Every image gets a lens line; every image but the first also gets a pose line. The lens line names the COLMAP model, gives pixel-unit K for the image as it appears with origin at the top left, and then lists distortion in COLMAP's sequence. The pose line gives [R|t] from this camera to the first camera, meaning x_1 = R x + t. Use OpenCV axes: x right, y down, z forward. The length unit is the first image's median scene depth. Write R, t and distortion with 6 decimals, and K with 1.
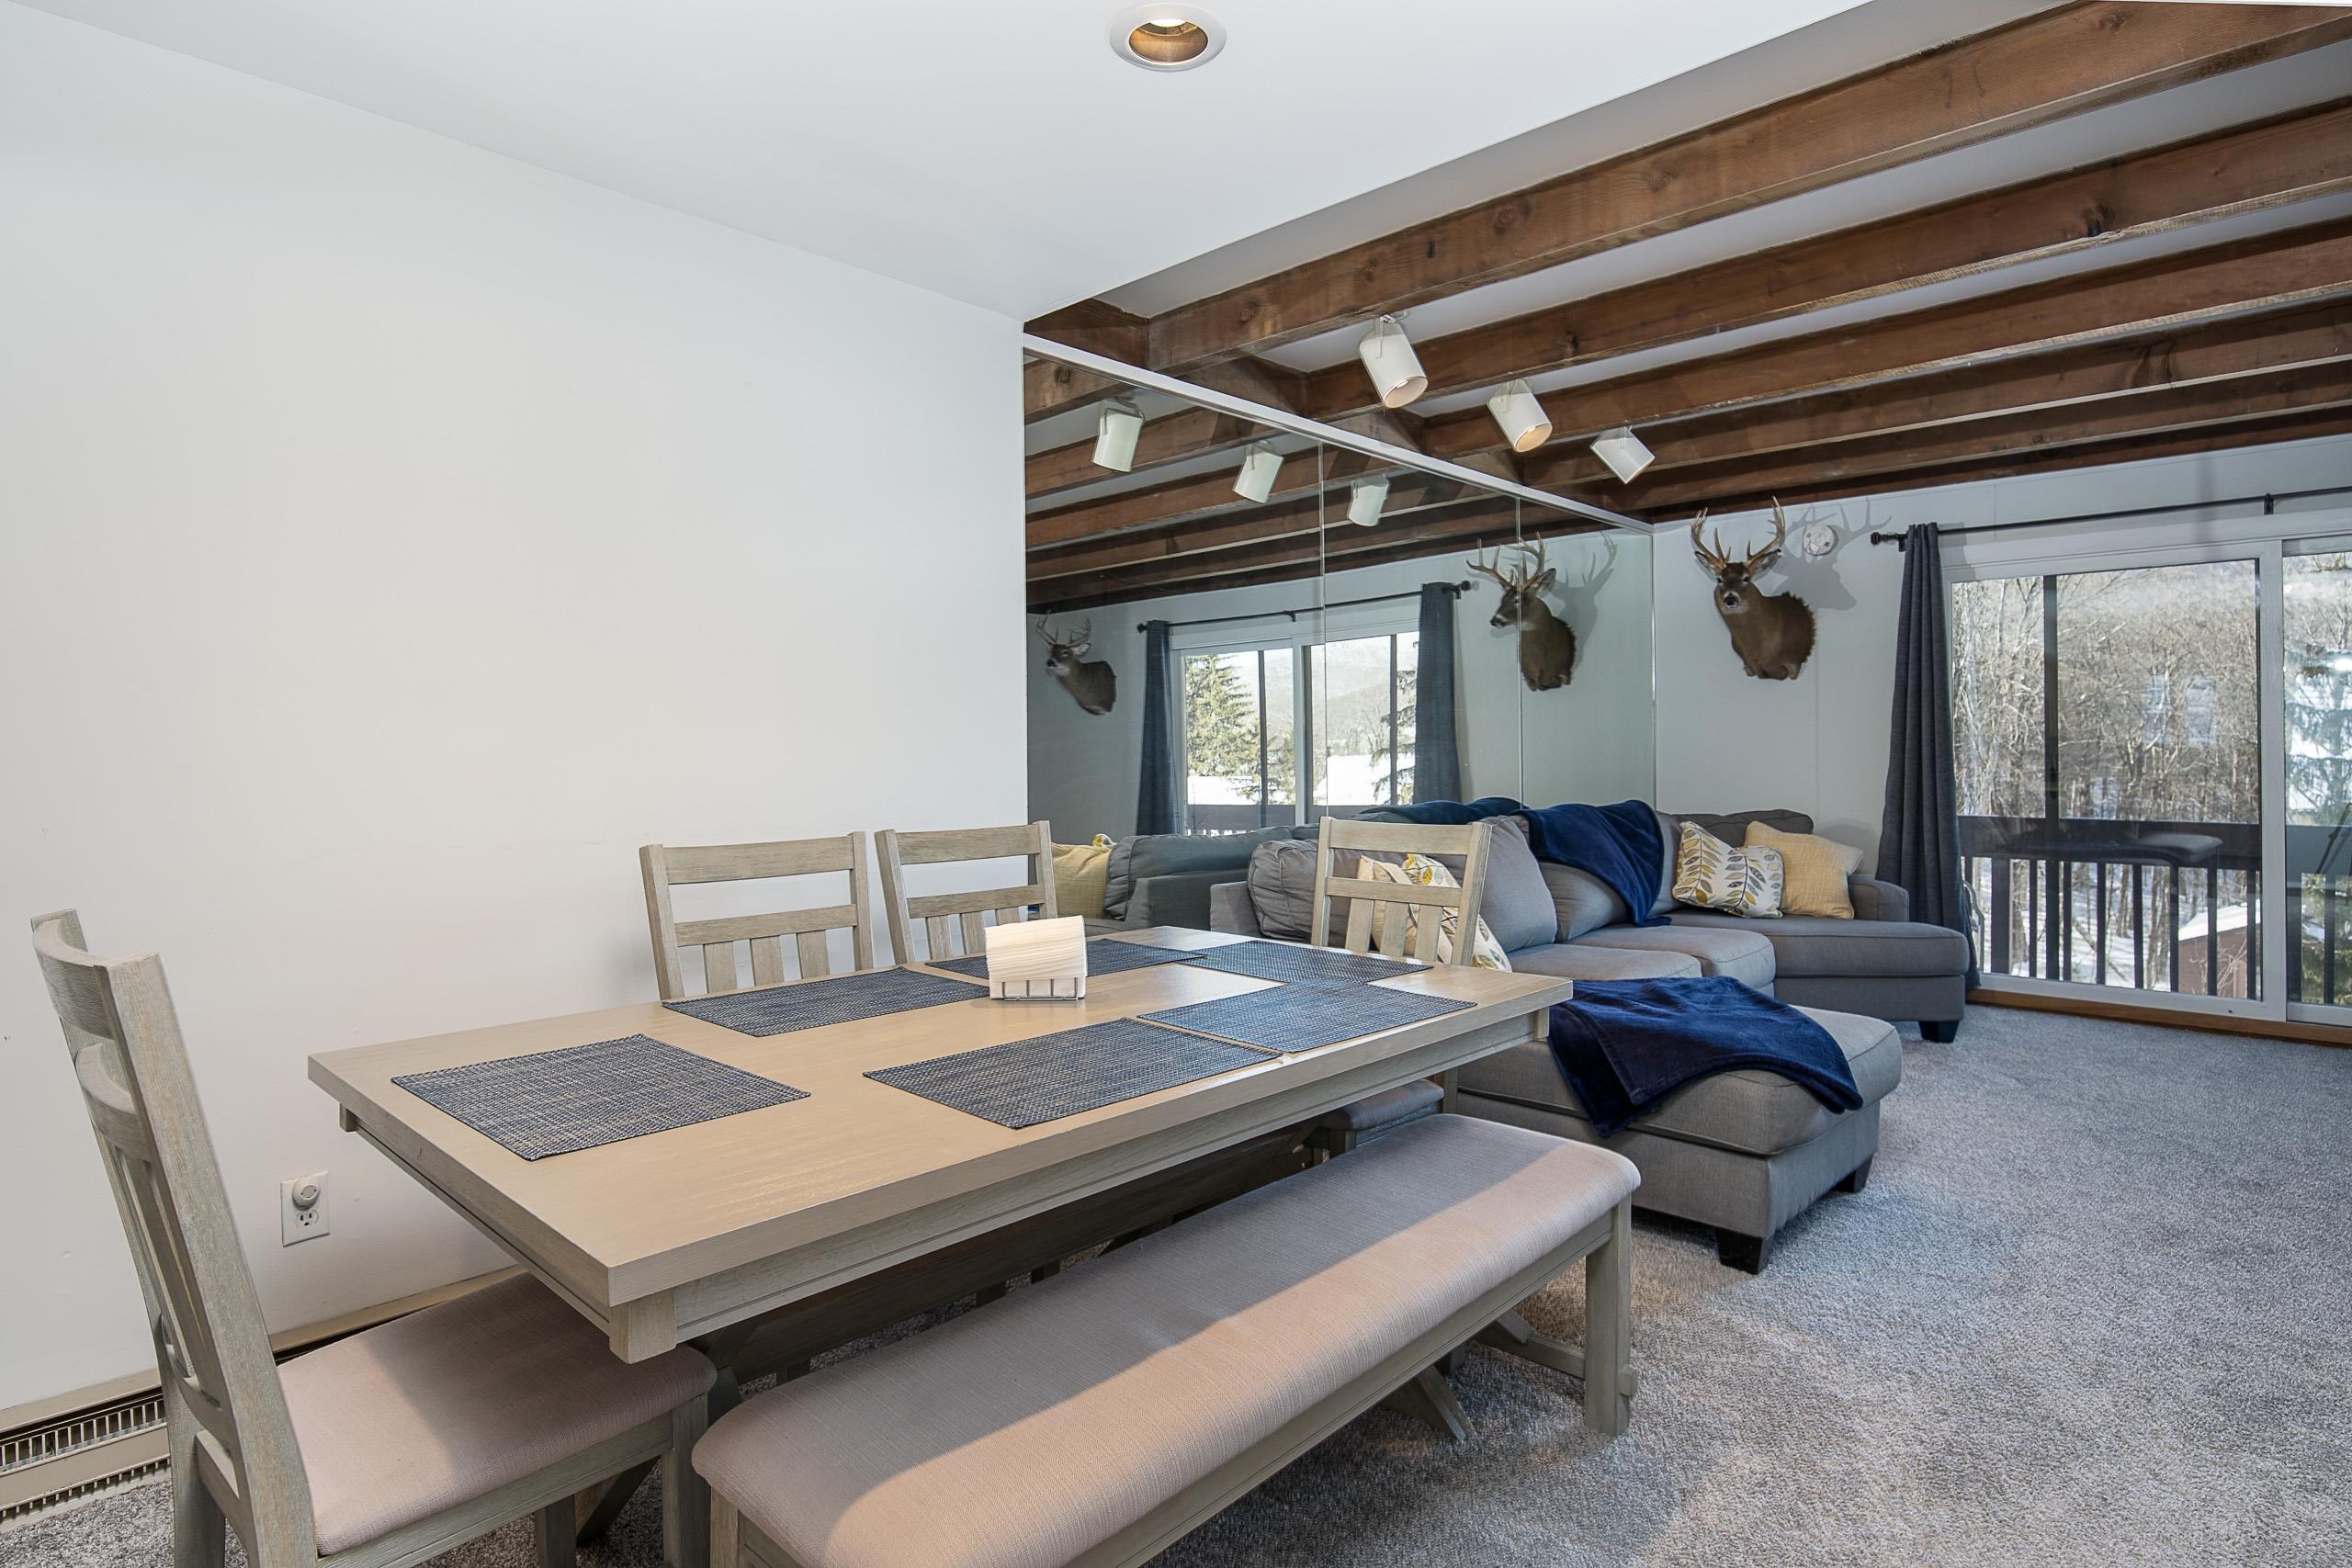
lens RADIAL K [[1243.3, 0, 1175.4], [0, 1243.3, 750.2], [0, 0, 1]] dist [0.004359, 0.001301]
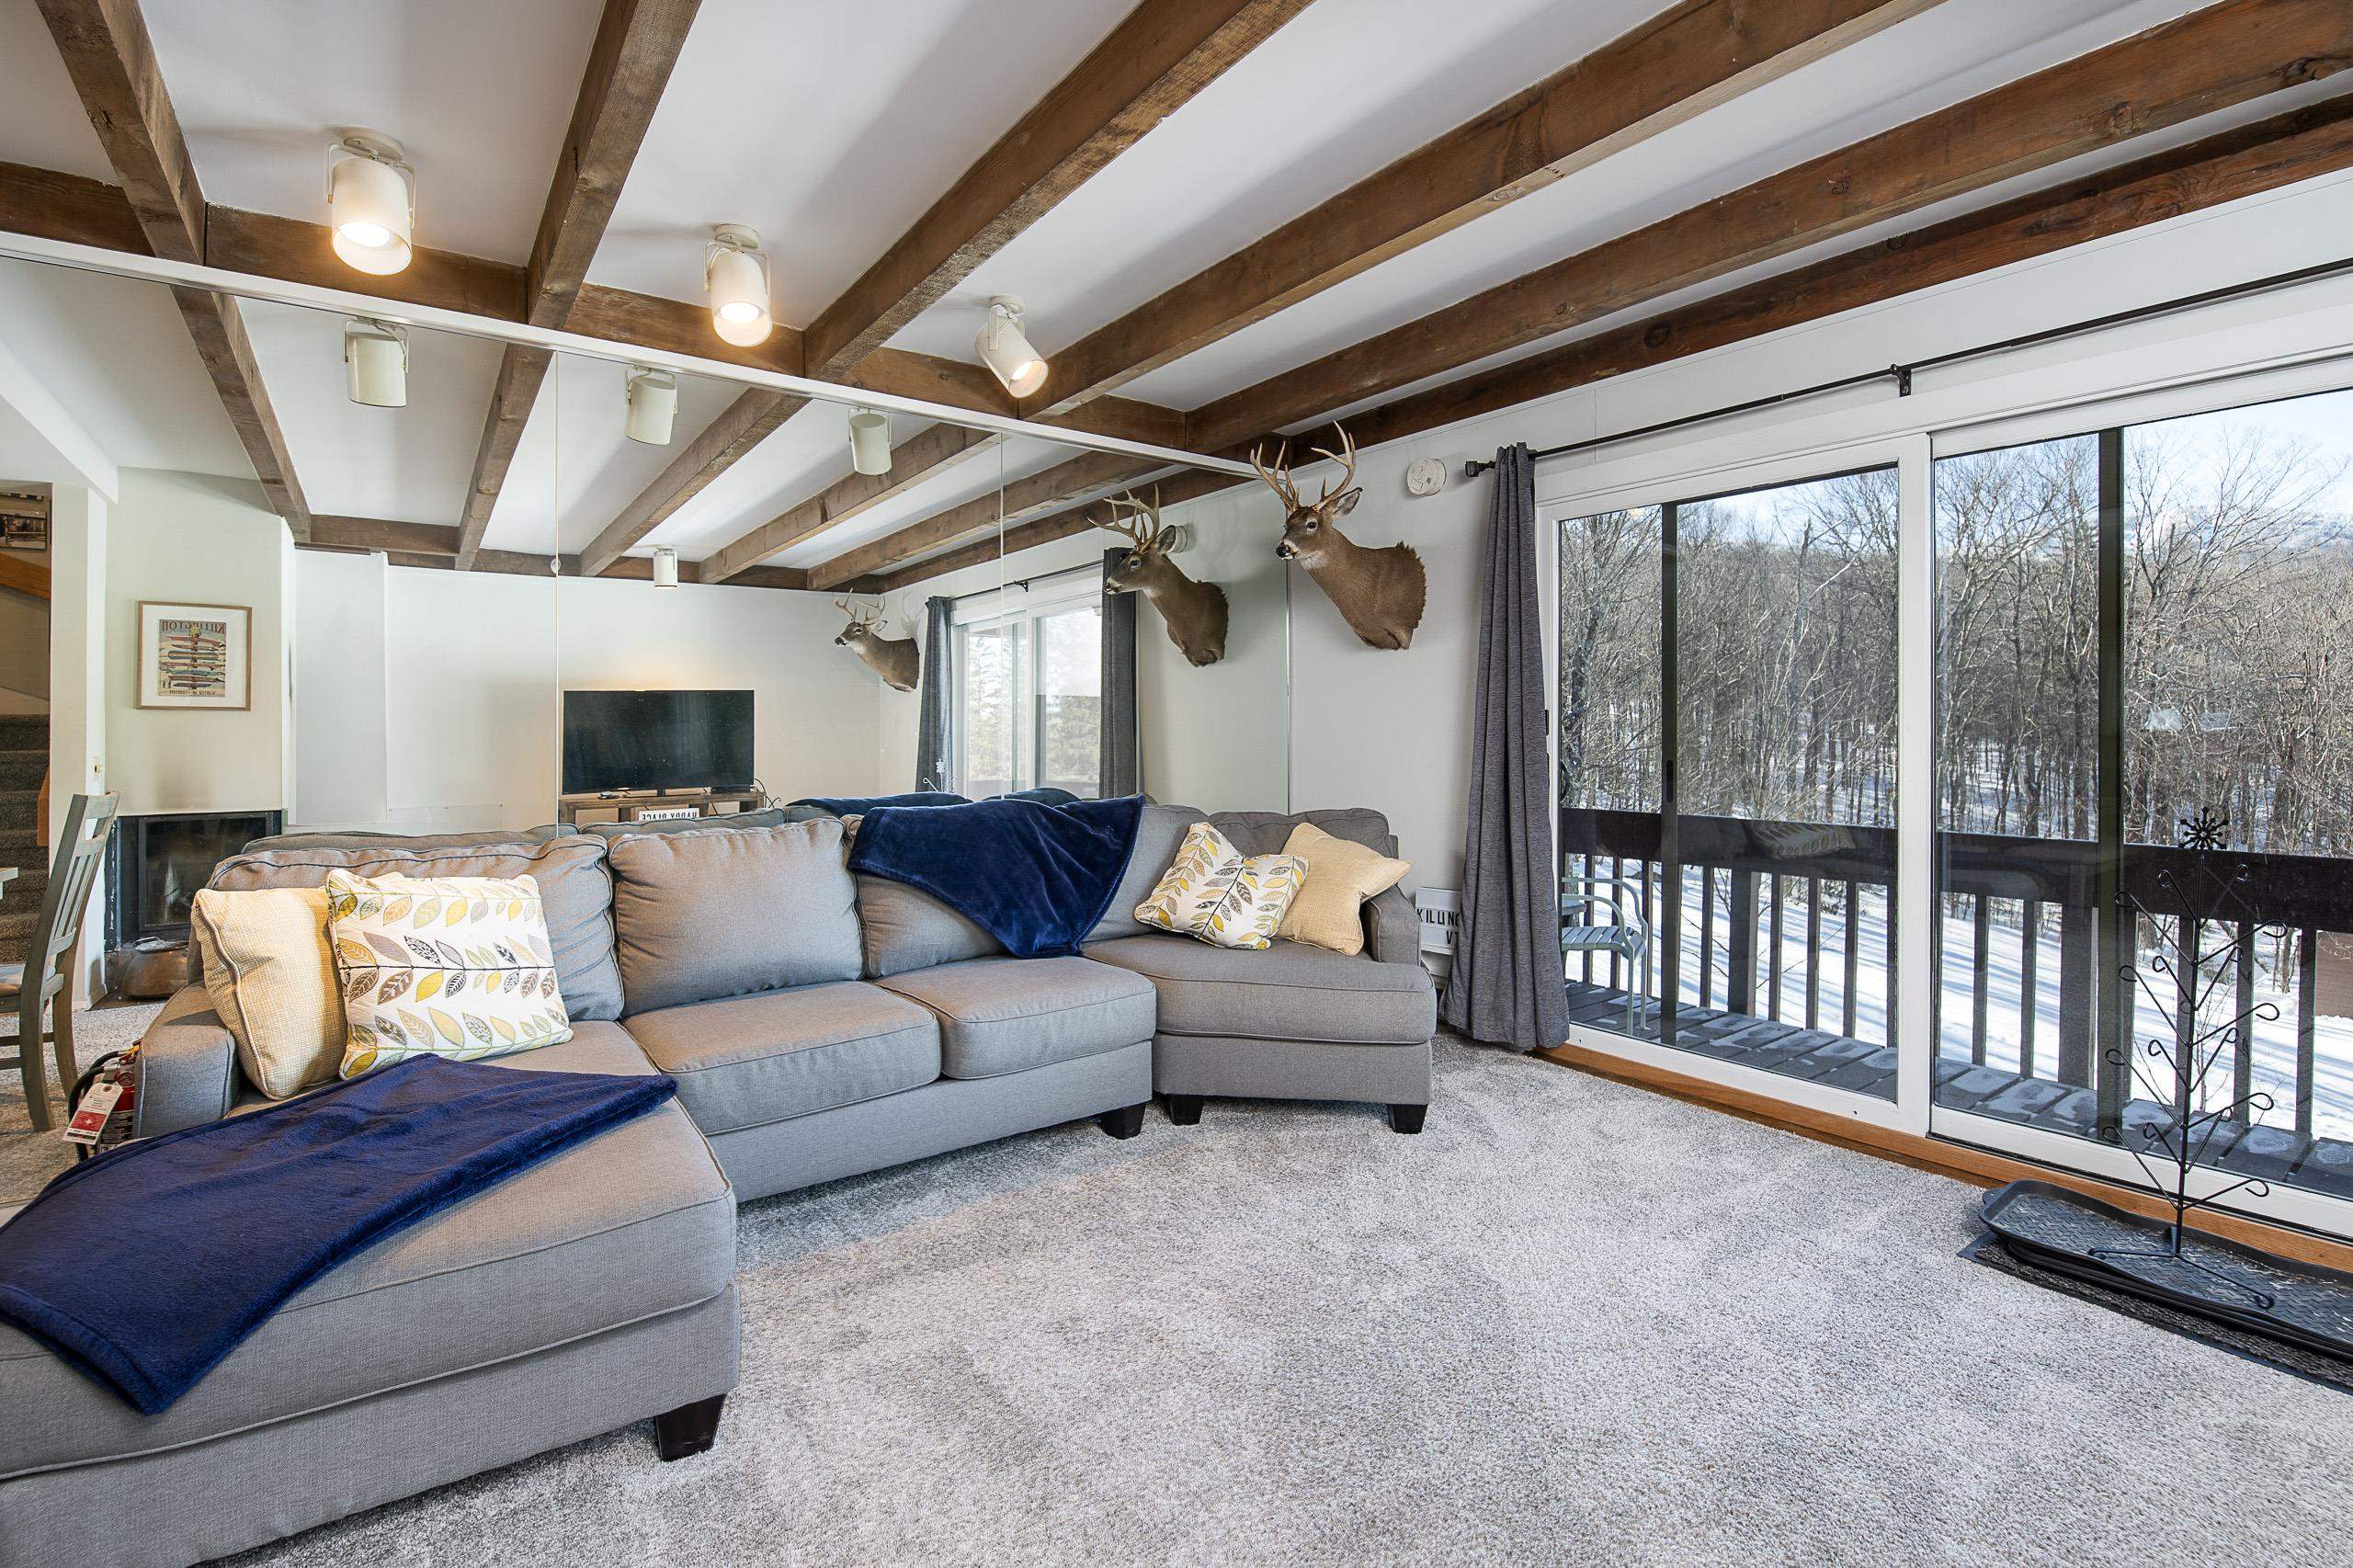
lens RADIAL K [[1064.7, 0, 1181.7], [0, 1064.7, 729.1], [0, 0, 1]] dist [0.014189, -0.013456]
pose [[0.986941, 0.005246, -0.160997, 0.498726], [-0.004970, 0.999985, 0.002119, -0.004683], [0.161006, -0.001291, 0.986953, 0.303593]]
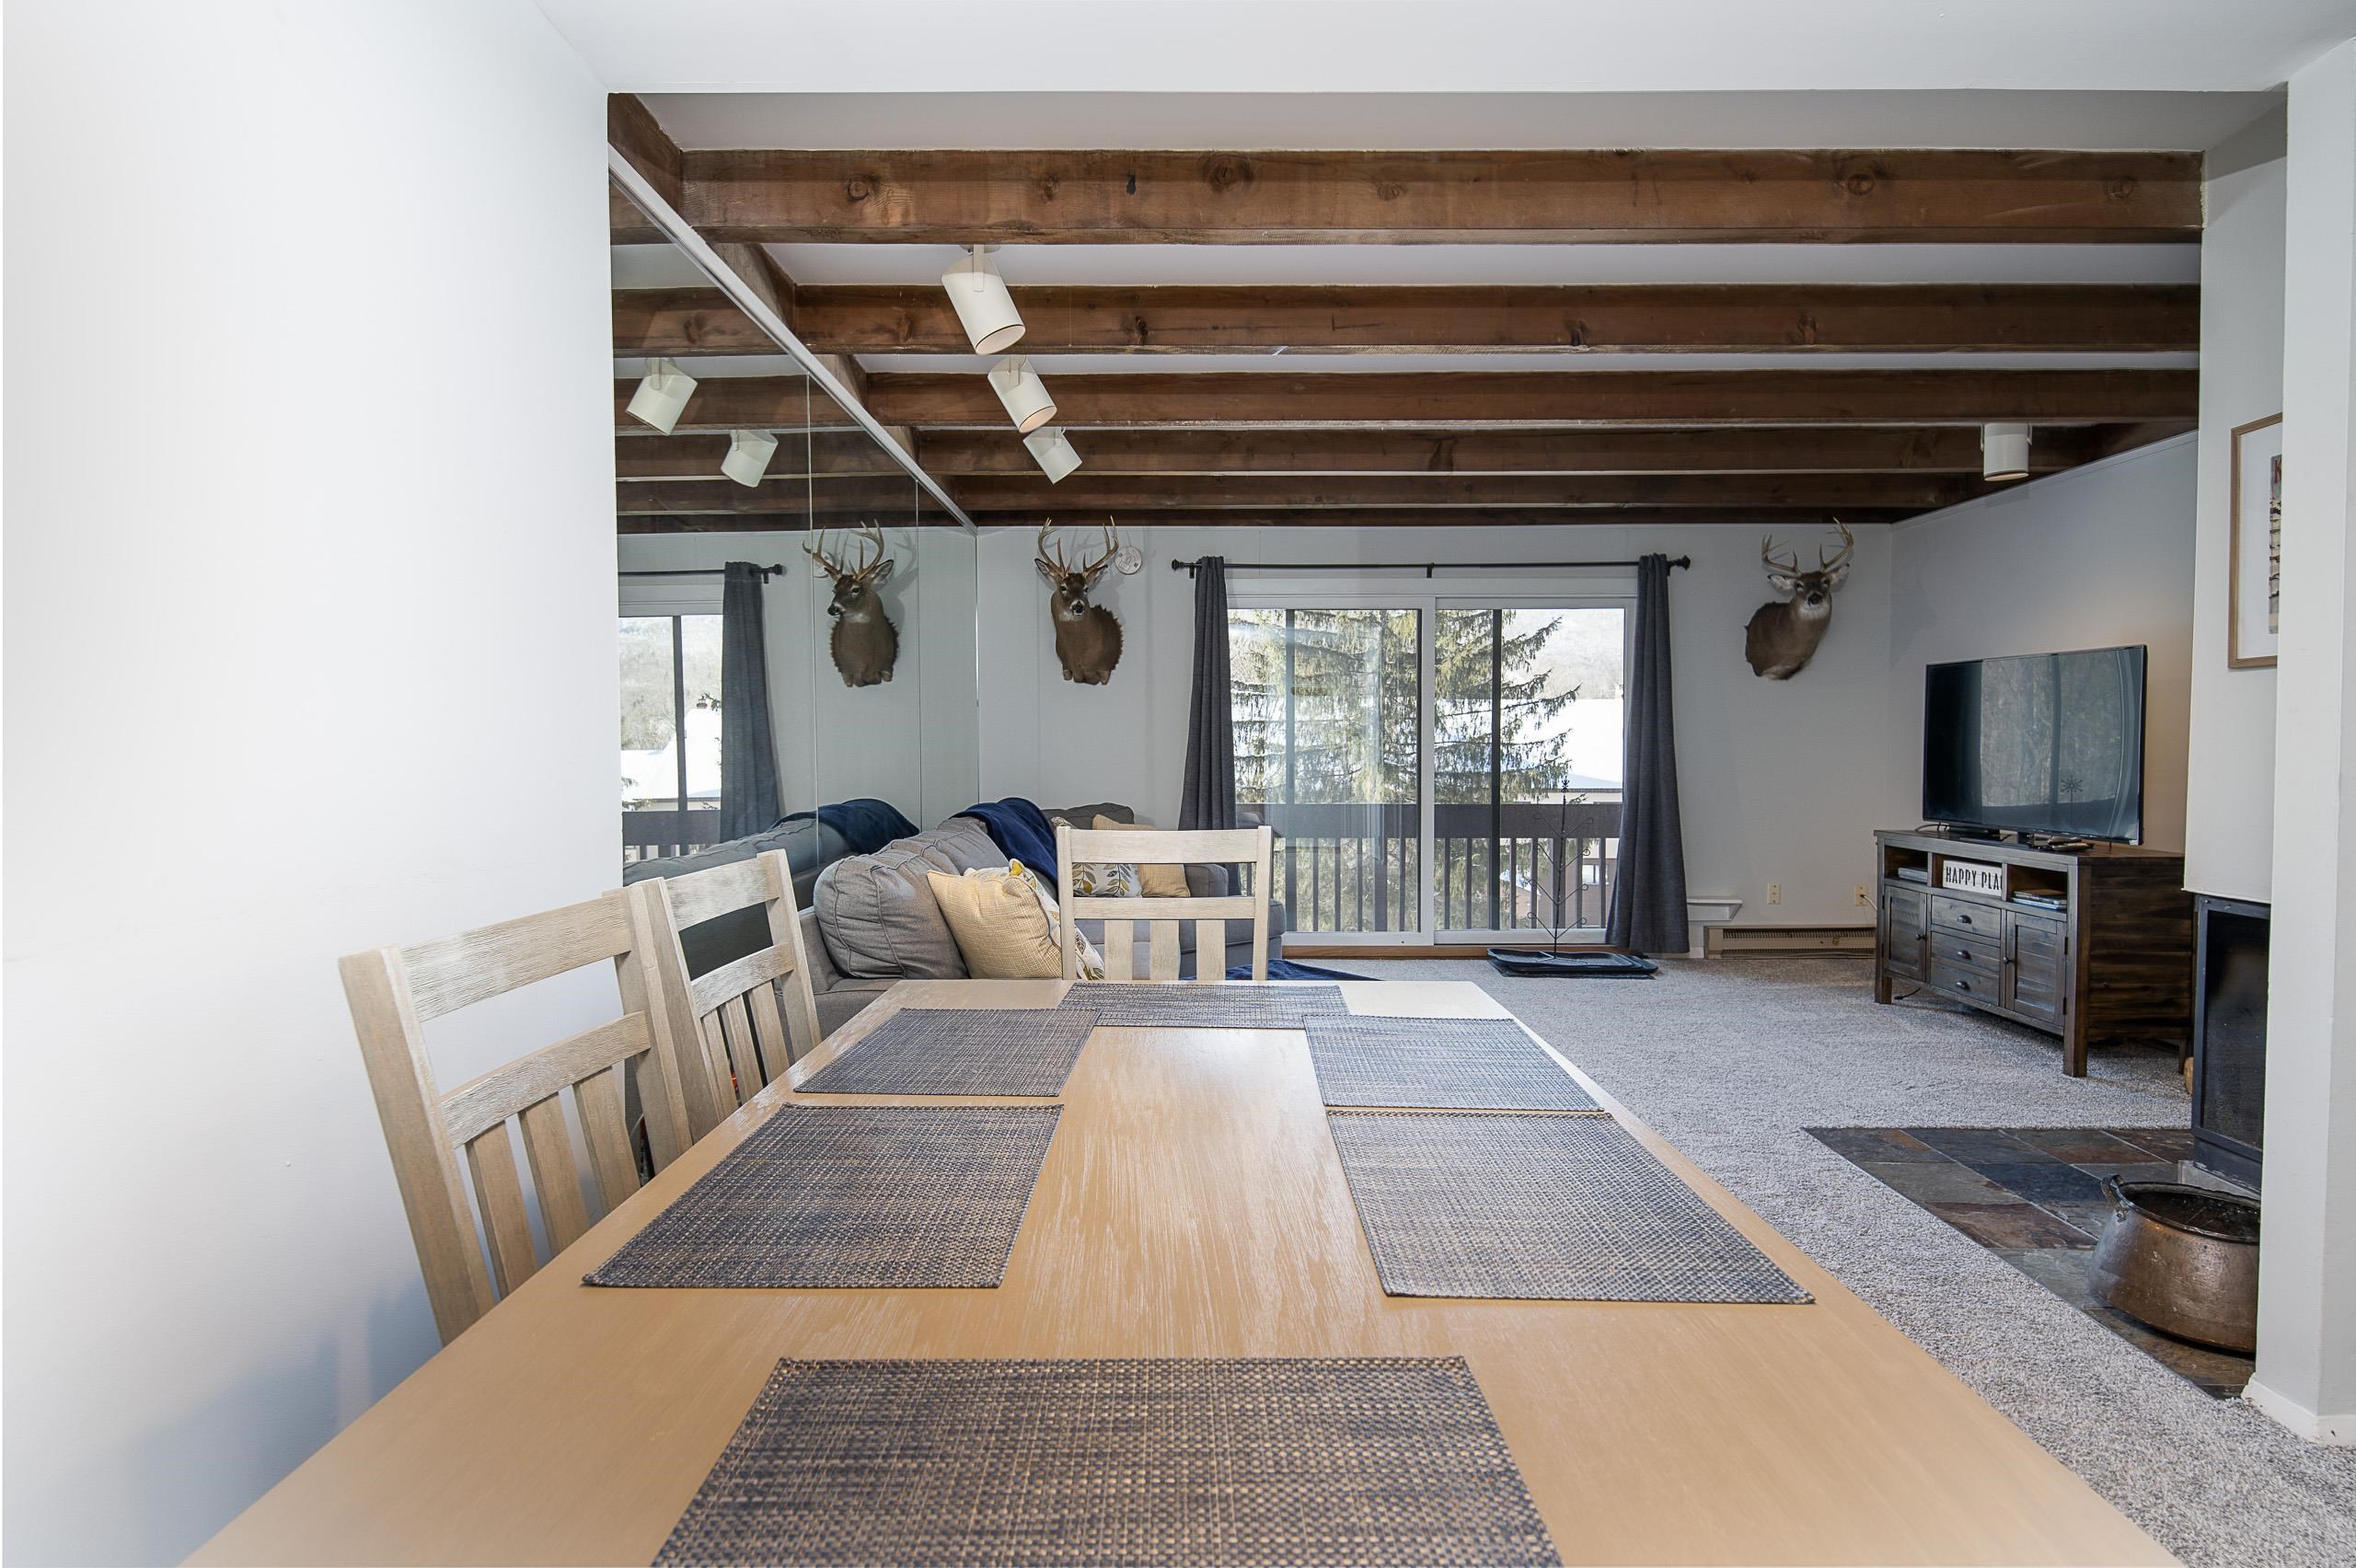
lens RADIAL K [[1190.8, 0, 1176.3], [0, 1190.8, 781.7], [0, 0, 1]] dist [-0.002130, -0.001053]
pose [[0.729960, -0.015776, 0.683308, -0.195302], [-0.006585, 0.999525, 0.030112, -0.003305], [-0.683458, -0.026480, 0.729509, 0.195856]]
